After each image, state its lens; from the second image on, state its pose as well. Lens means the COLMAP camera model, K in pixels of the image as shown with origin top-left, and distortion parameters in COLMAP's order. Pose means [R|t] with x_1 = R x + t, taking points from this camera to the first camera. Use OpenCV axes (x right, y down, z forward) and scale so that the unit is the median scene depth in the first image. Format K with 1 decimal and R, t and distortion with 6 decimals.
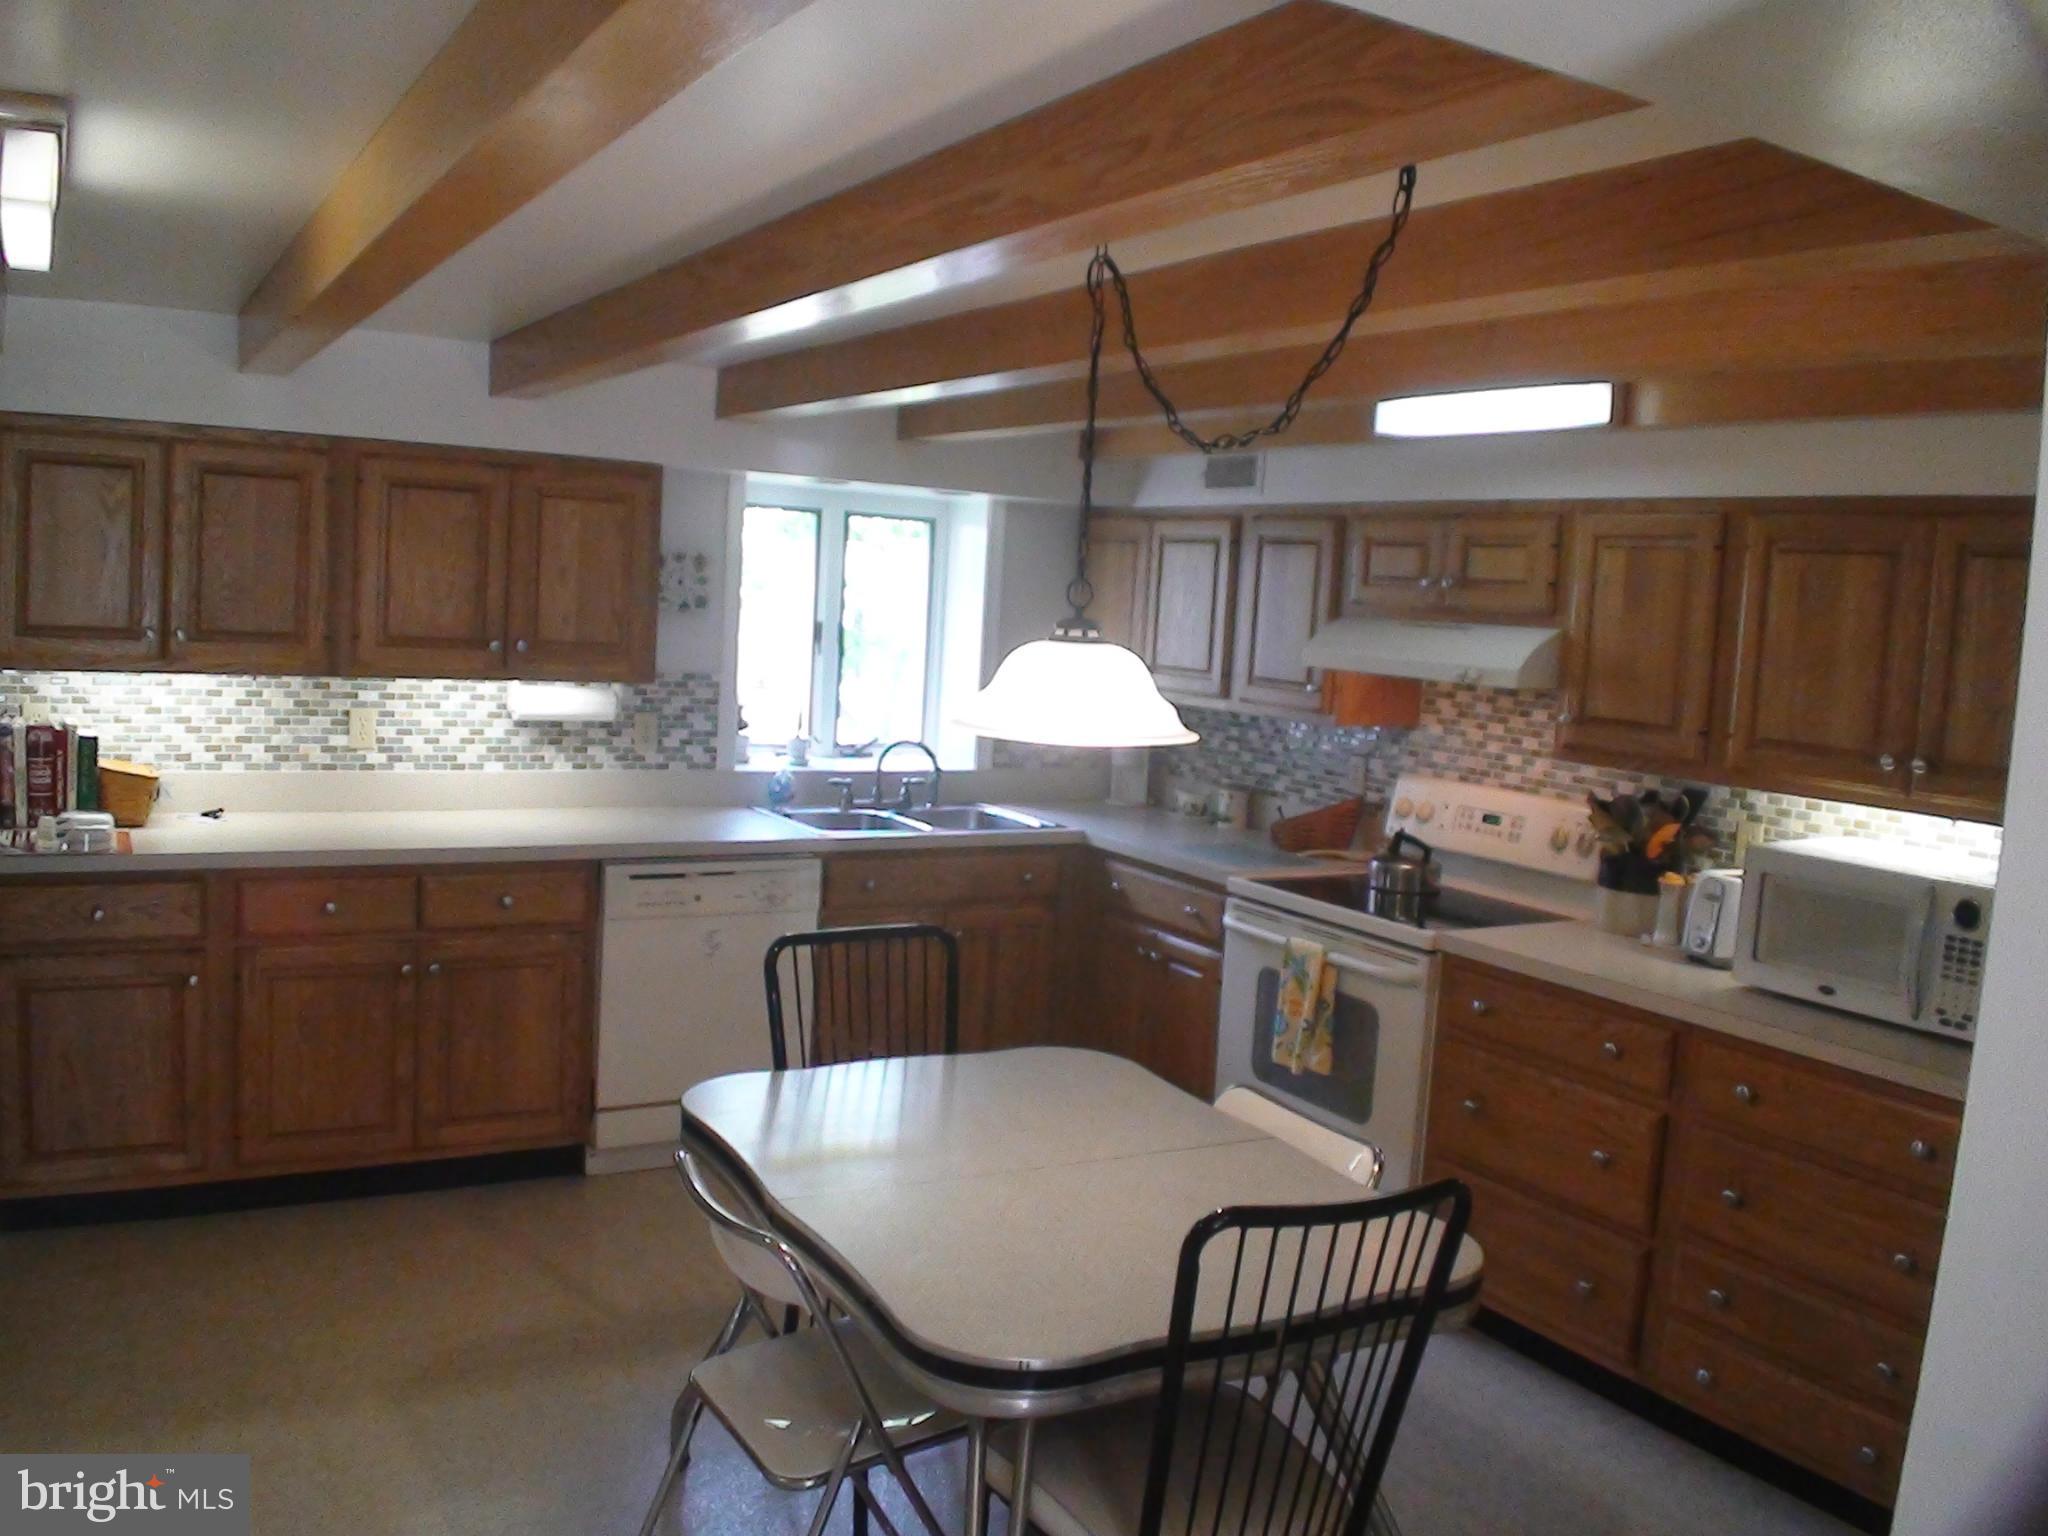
lens RADIAL K [[1668.4, 0, 954.4], [0, 1668.4, 762.5], [0, 0, 1]] dist [-0.037248, -0.130334]
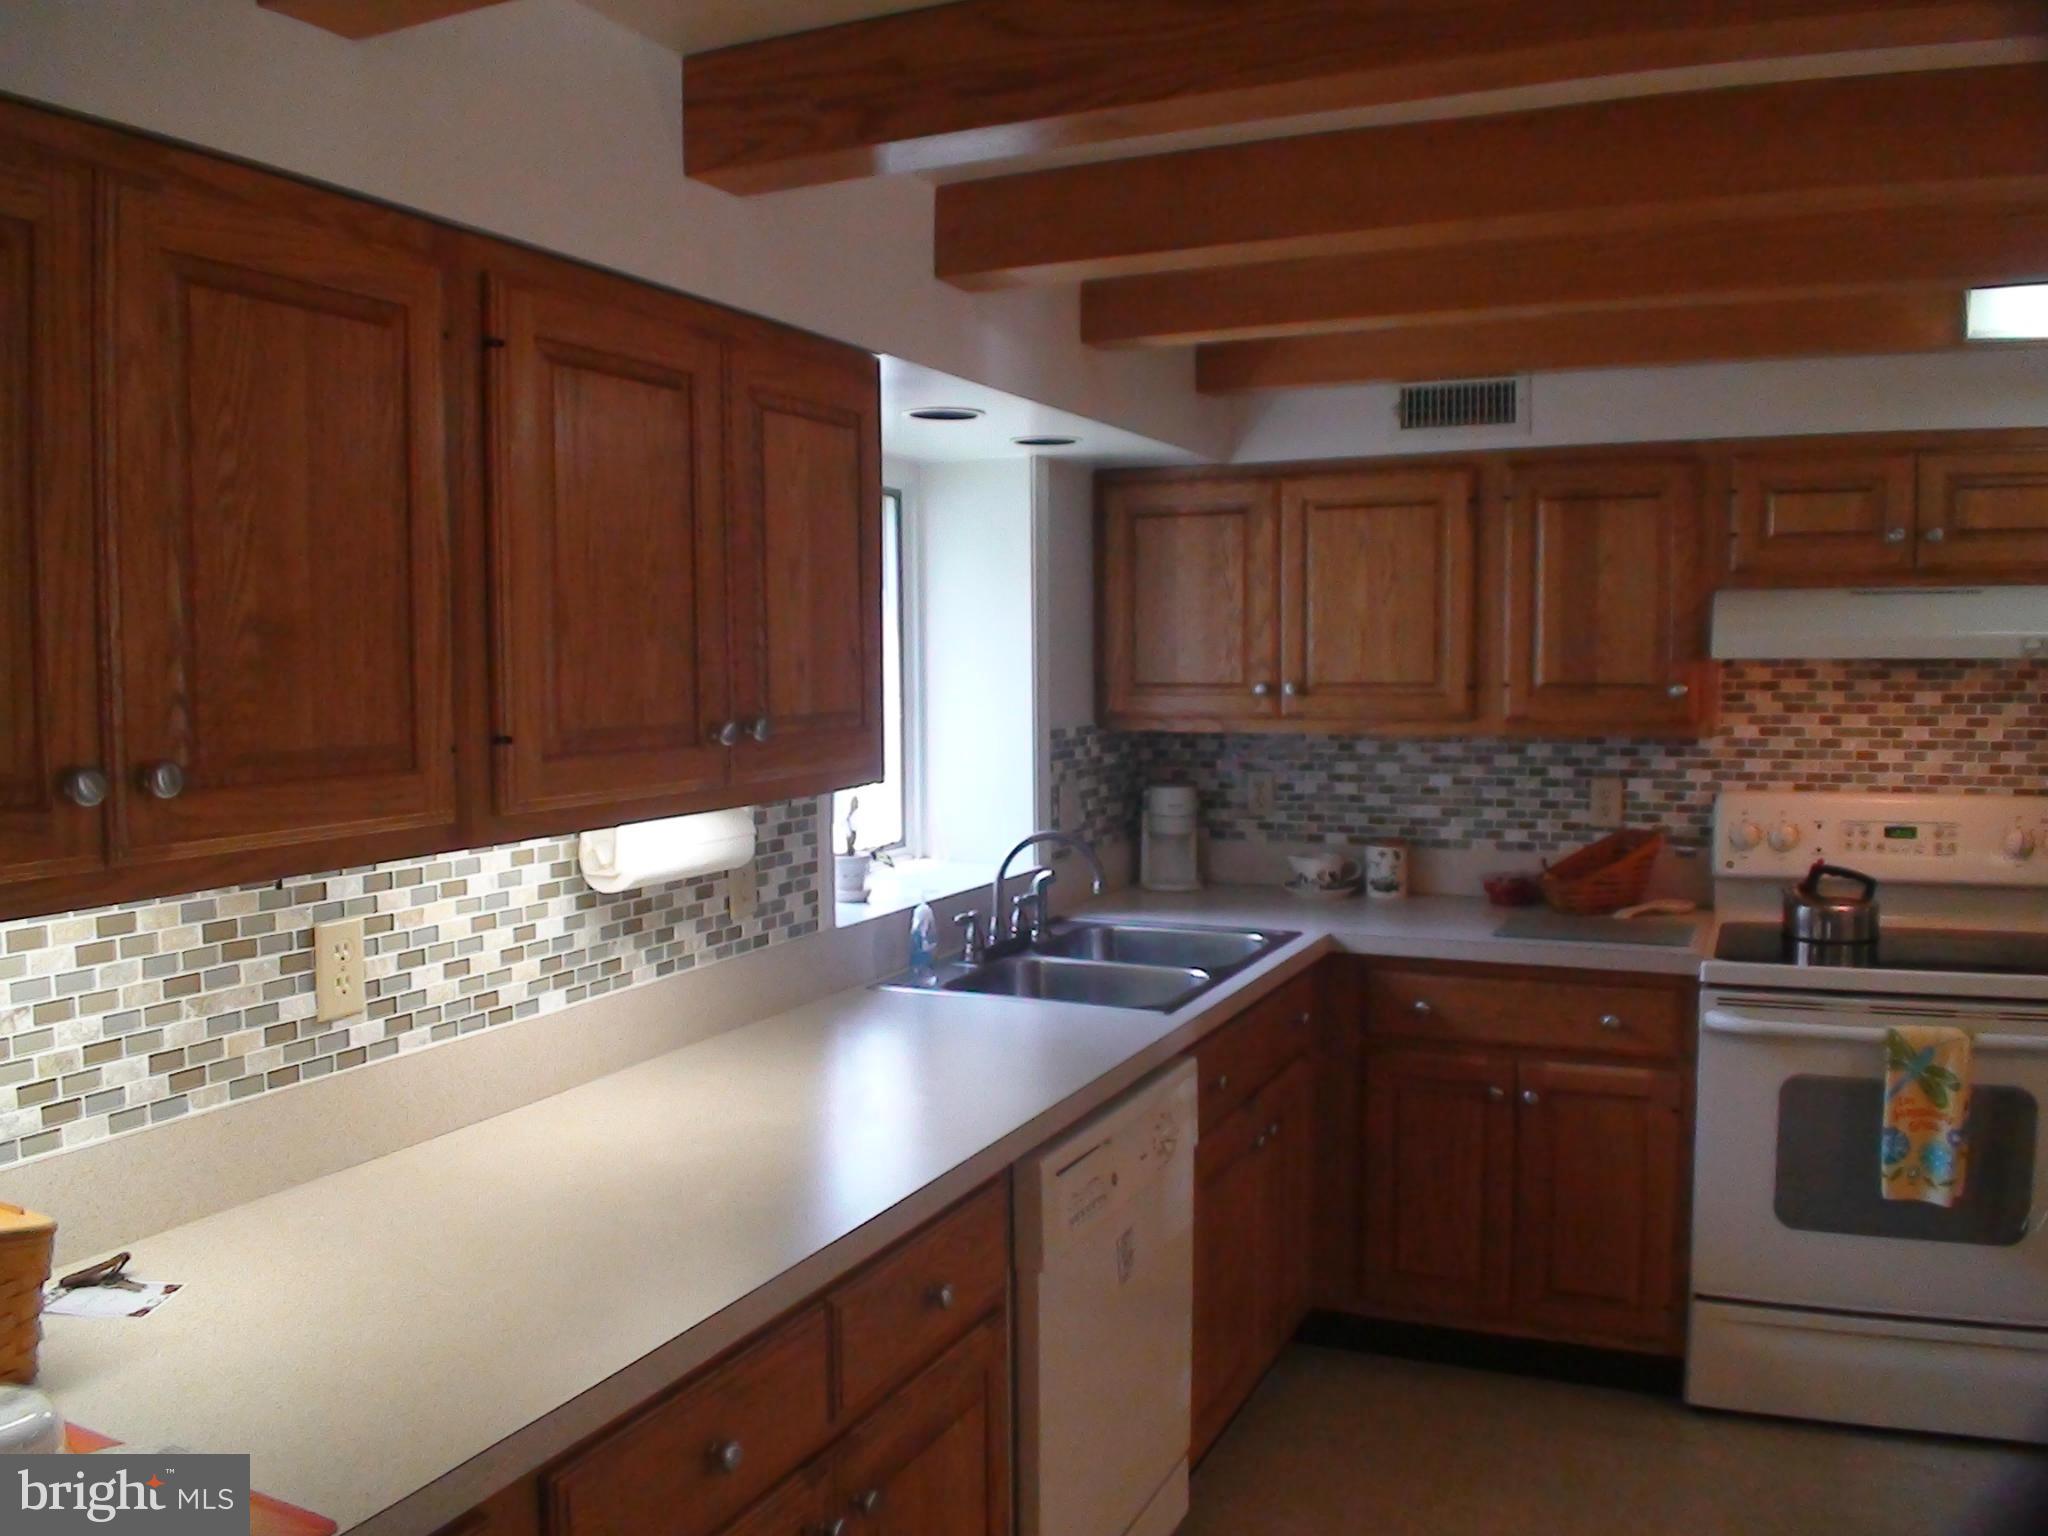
lens RADIAL K [[1668.4, 0, 954.4], [0, 1668.4, 762.5], [0, 0, 1]] dist [-0.037248, -0.130334]
pose [[0.817729, -0.103244, 0.566268, -0.458893], [0.118292, 0.992926, 0.010211, -0.057221], [-0.563317, 0.058635, 0.824158, 0.568190]]
